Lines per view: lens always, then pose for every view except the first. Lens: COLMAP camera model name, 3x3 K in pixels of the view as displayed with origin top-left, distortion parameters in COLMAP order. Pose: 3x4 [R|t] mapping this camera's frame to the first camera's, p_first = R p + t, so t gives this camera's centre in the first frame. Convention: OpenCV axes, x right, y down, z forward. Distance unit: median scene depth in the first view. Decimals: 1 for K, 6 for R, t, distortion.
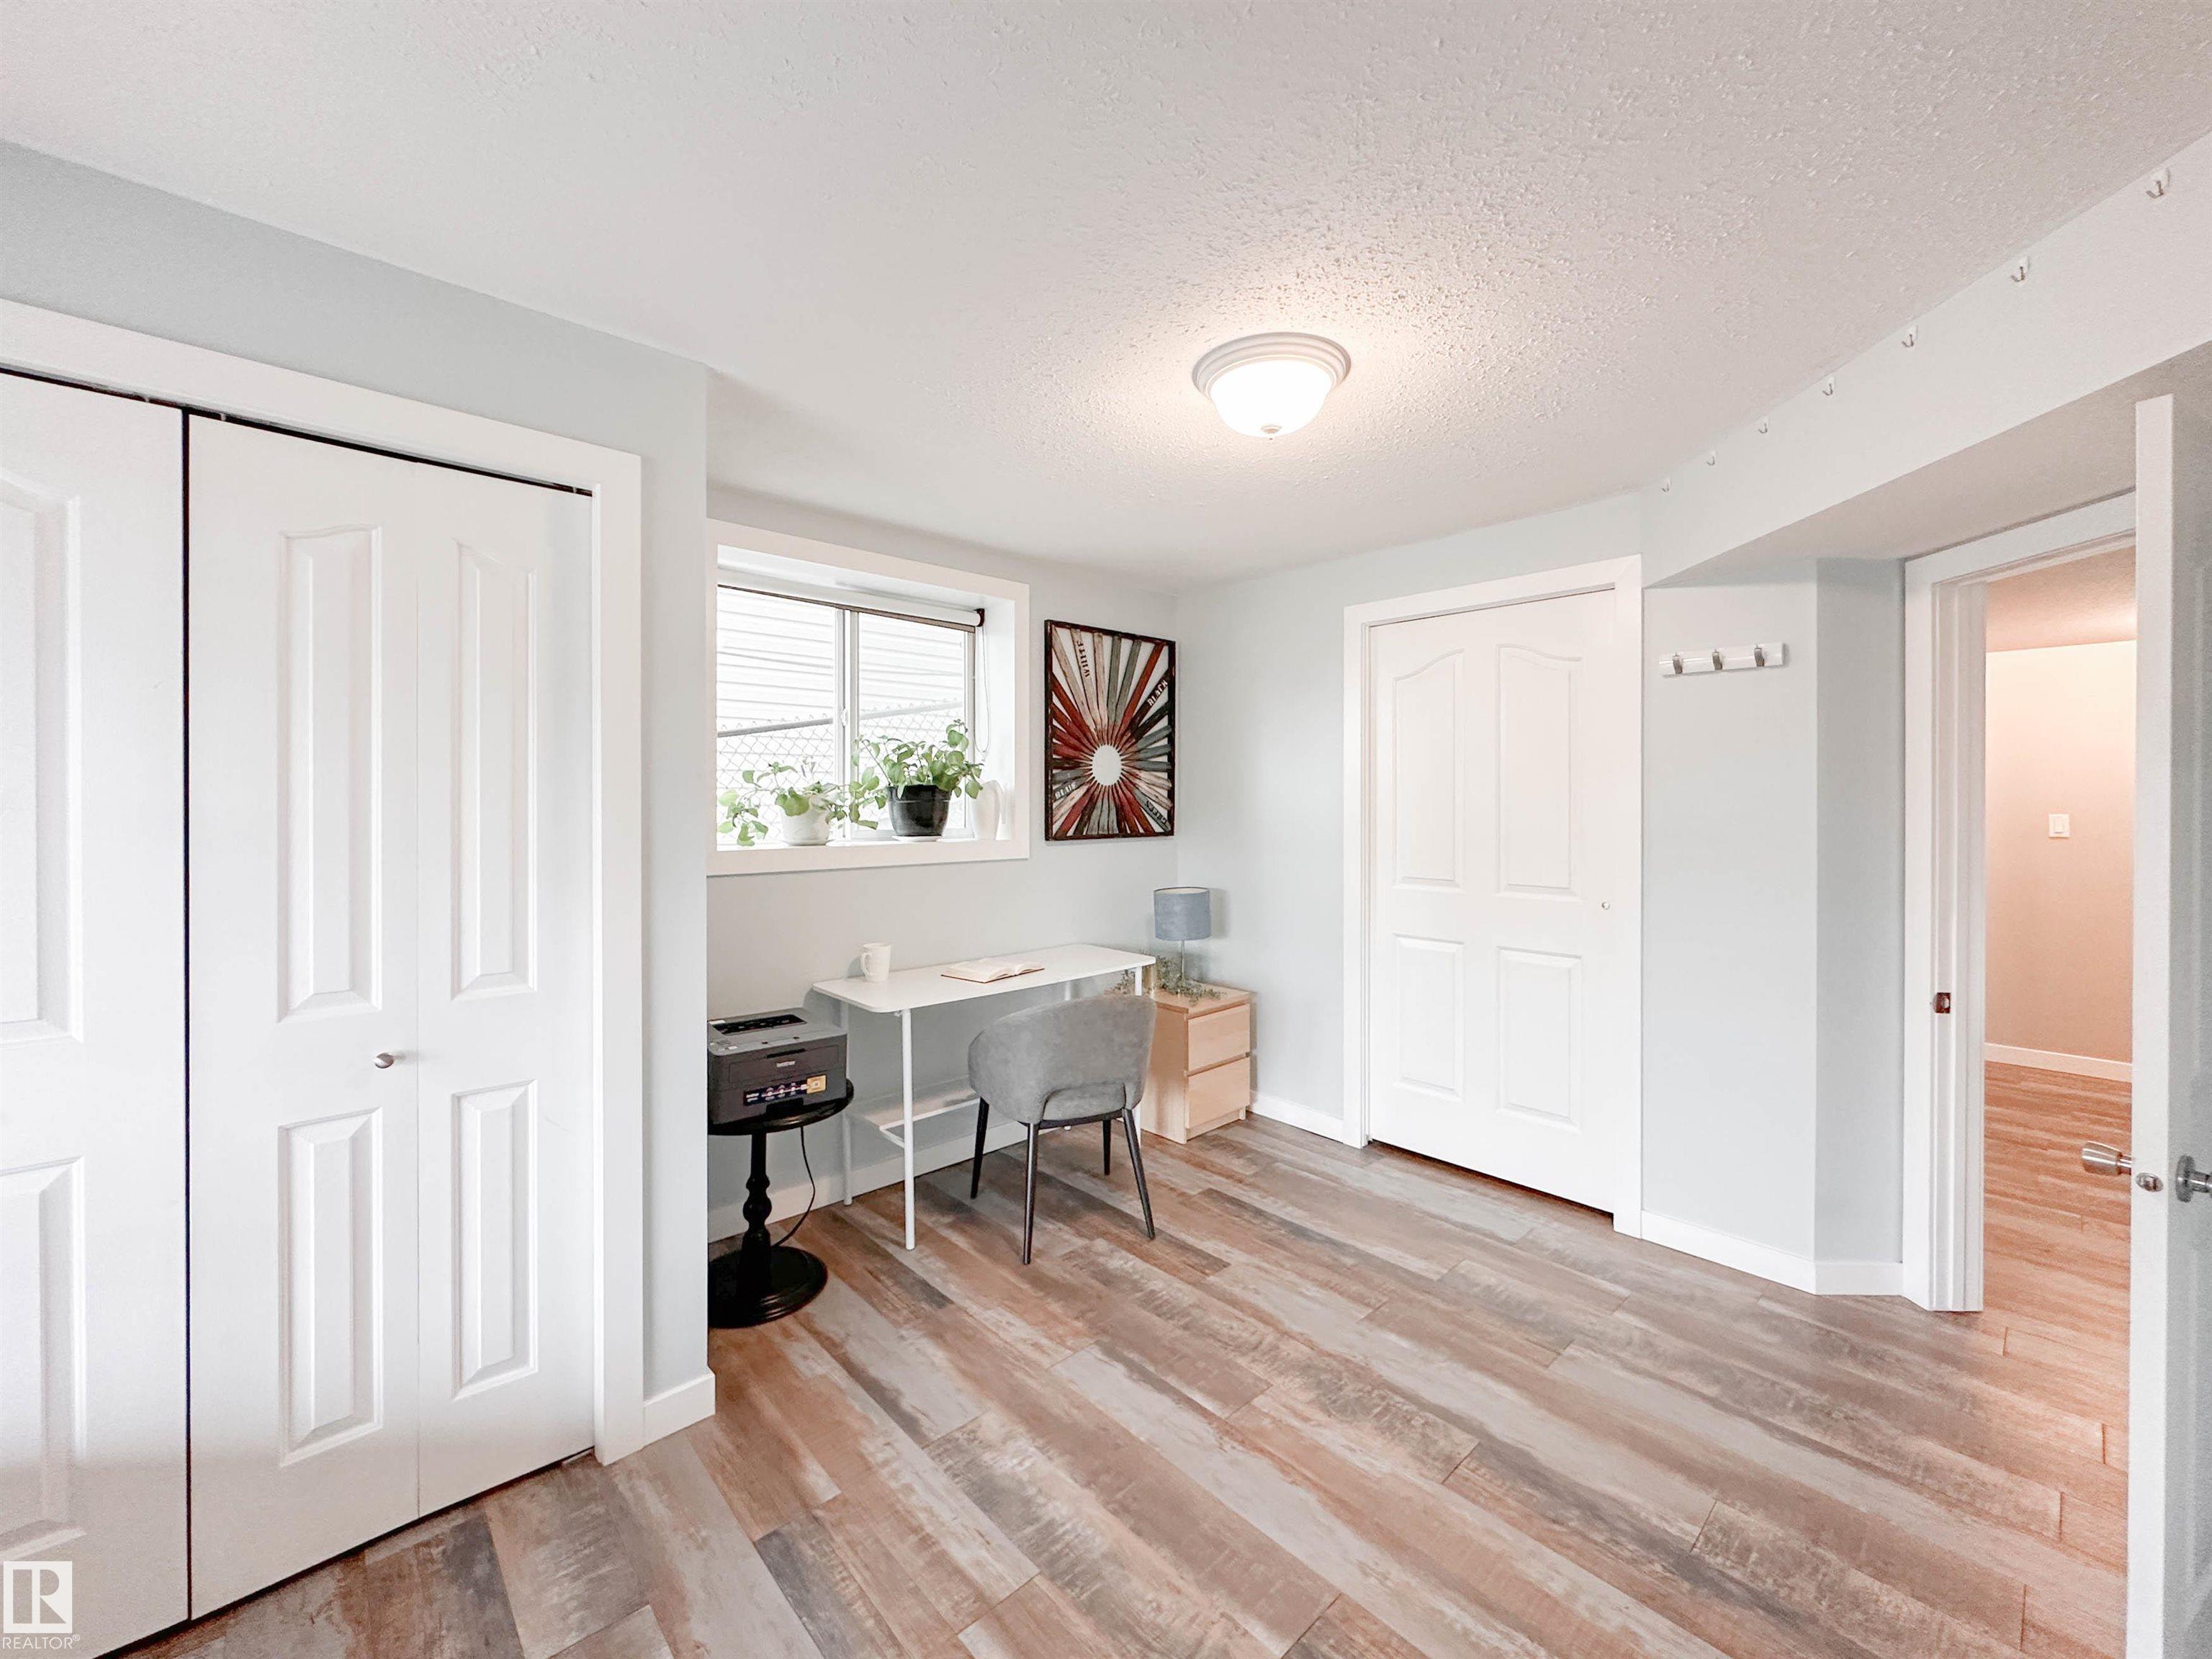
lens RADIAL K [[885.6, 0, 1179.6], [0, 885.6, 813.5], [0, 0, 1]] dist [0.000369, 0.000205]
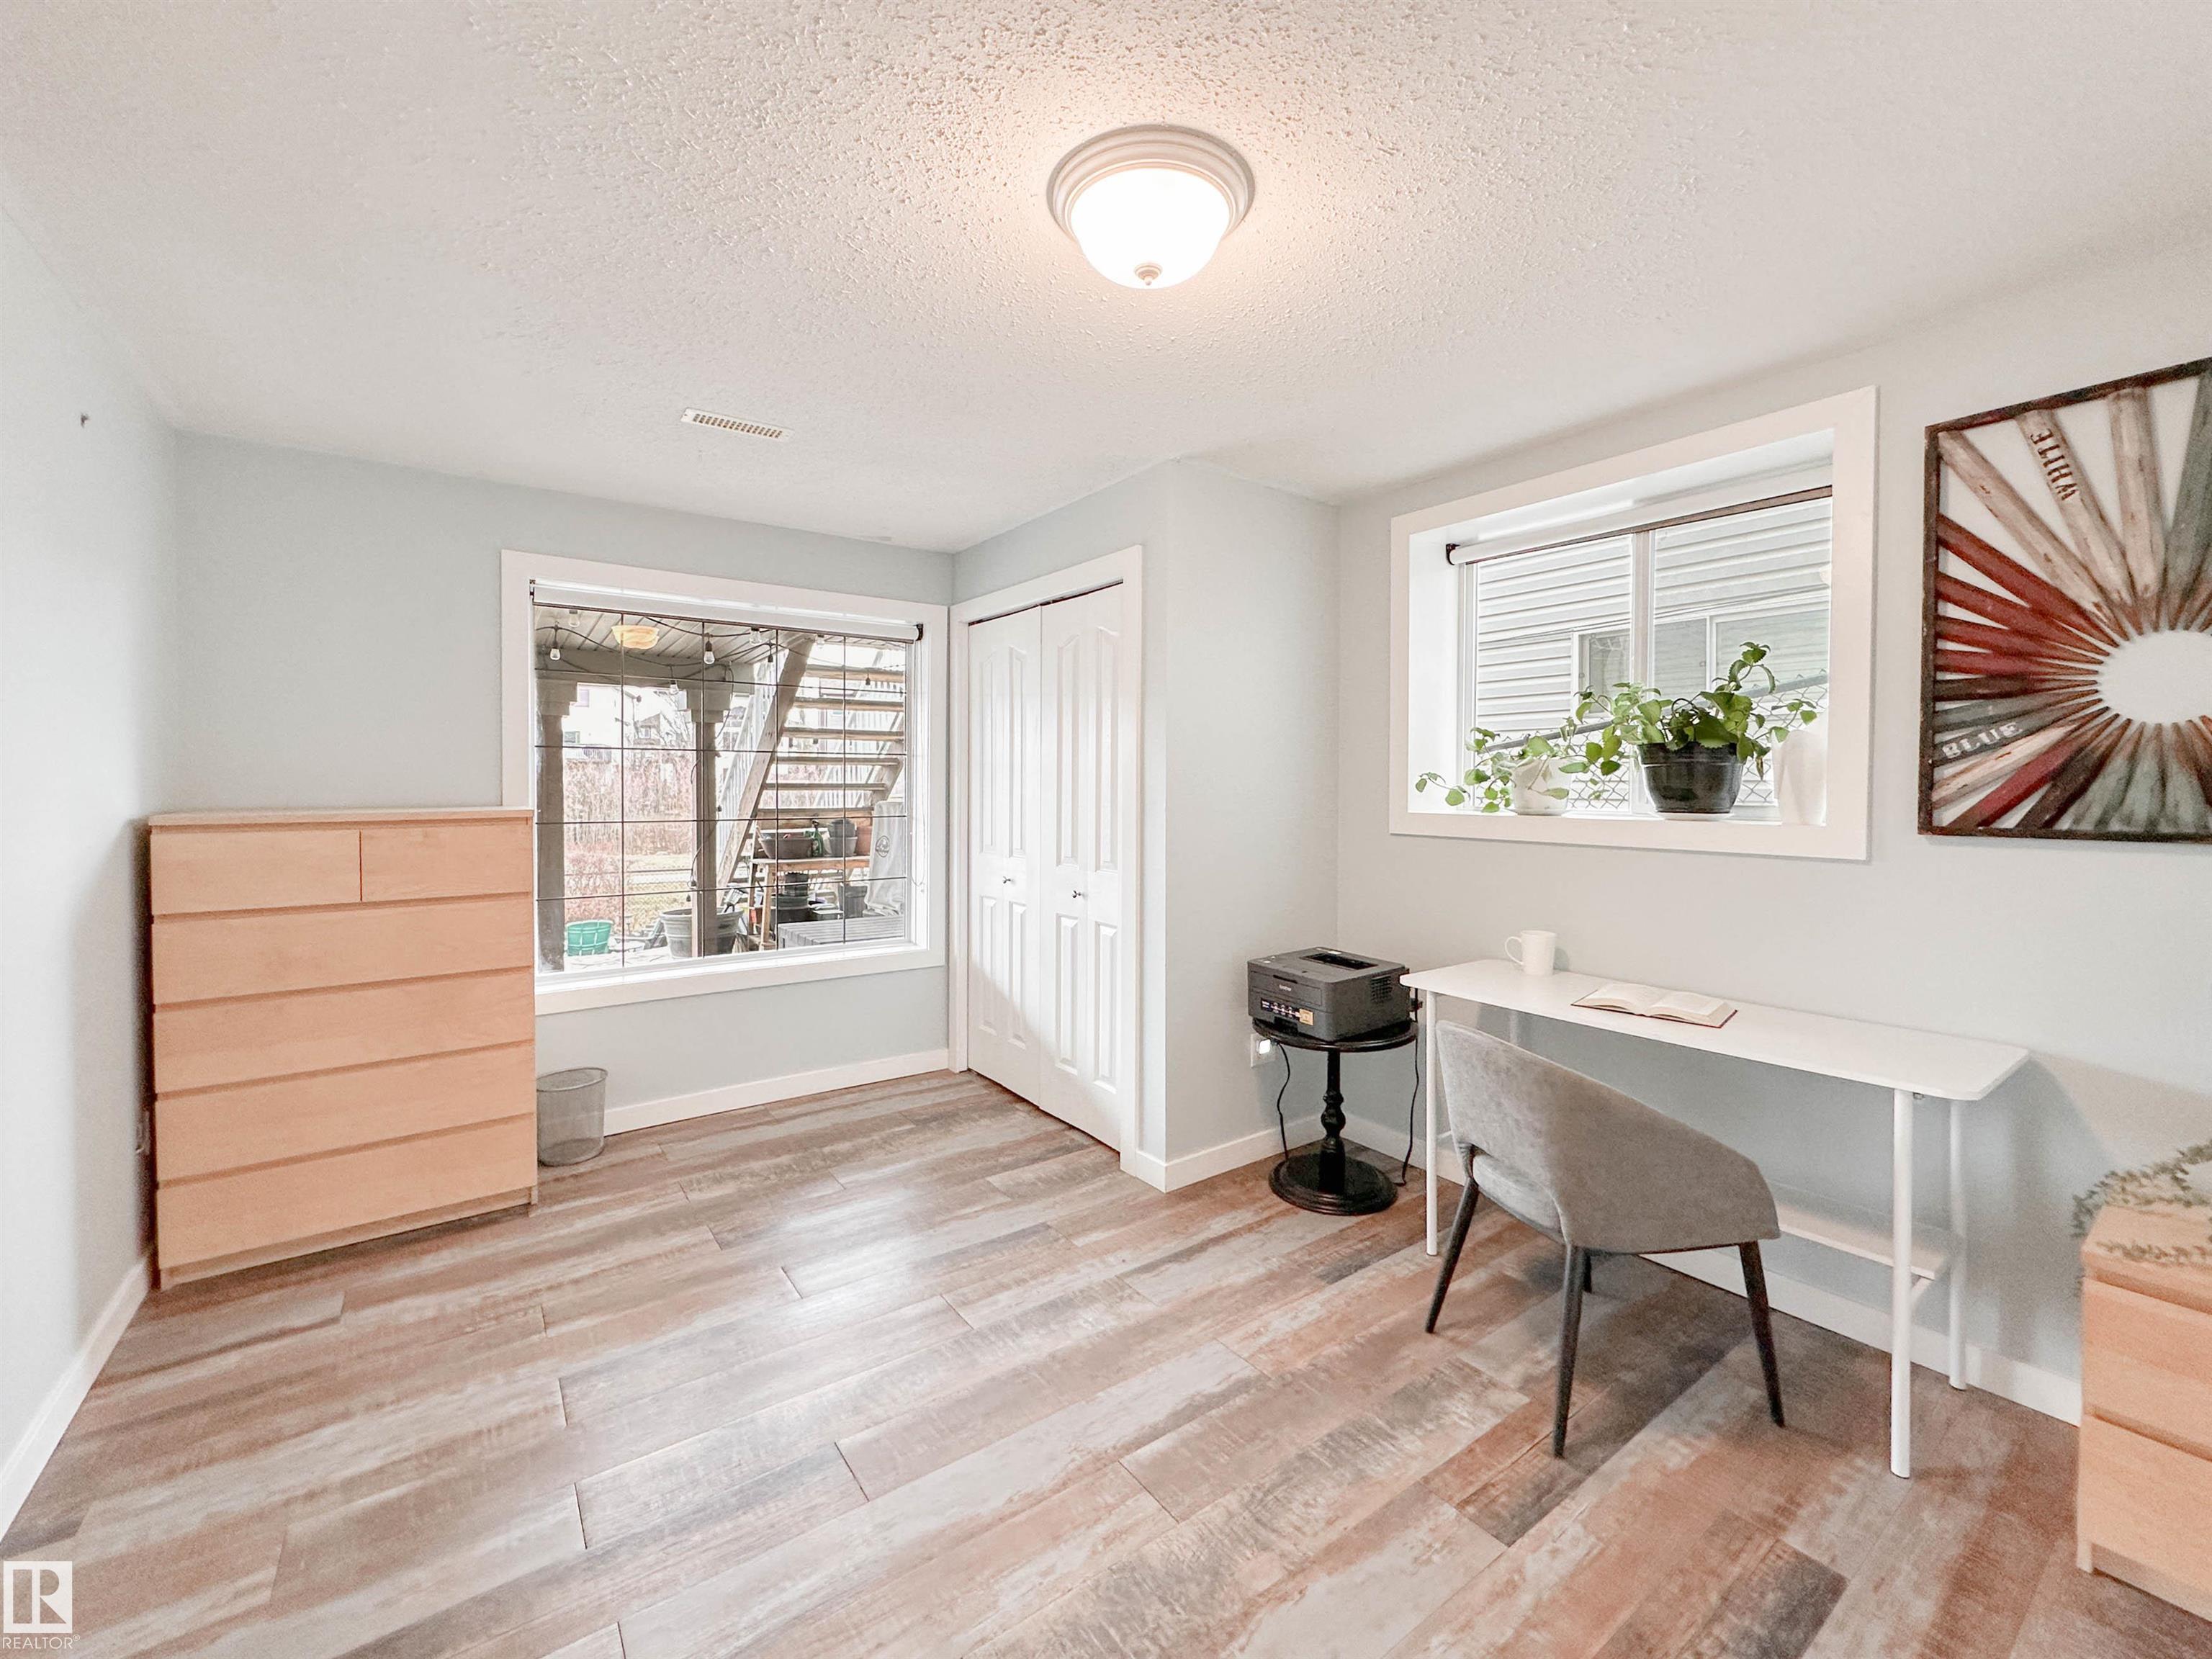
lens RADIAL K [[918.4, 0, 1101.6], [0, 918.4, 811.6], [0, 0, 1]] dist [-0.000751, -0.000297]
pose [[-0.167185, 0.028354, -0.985518, 0.750389], [-0.019654, 0.999292, 0.032085, 0.013173], [0.985730, 0.024733, -0.166509, 0.905351]]
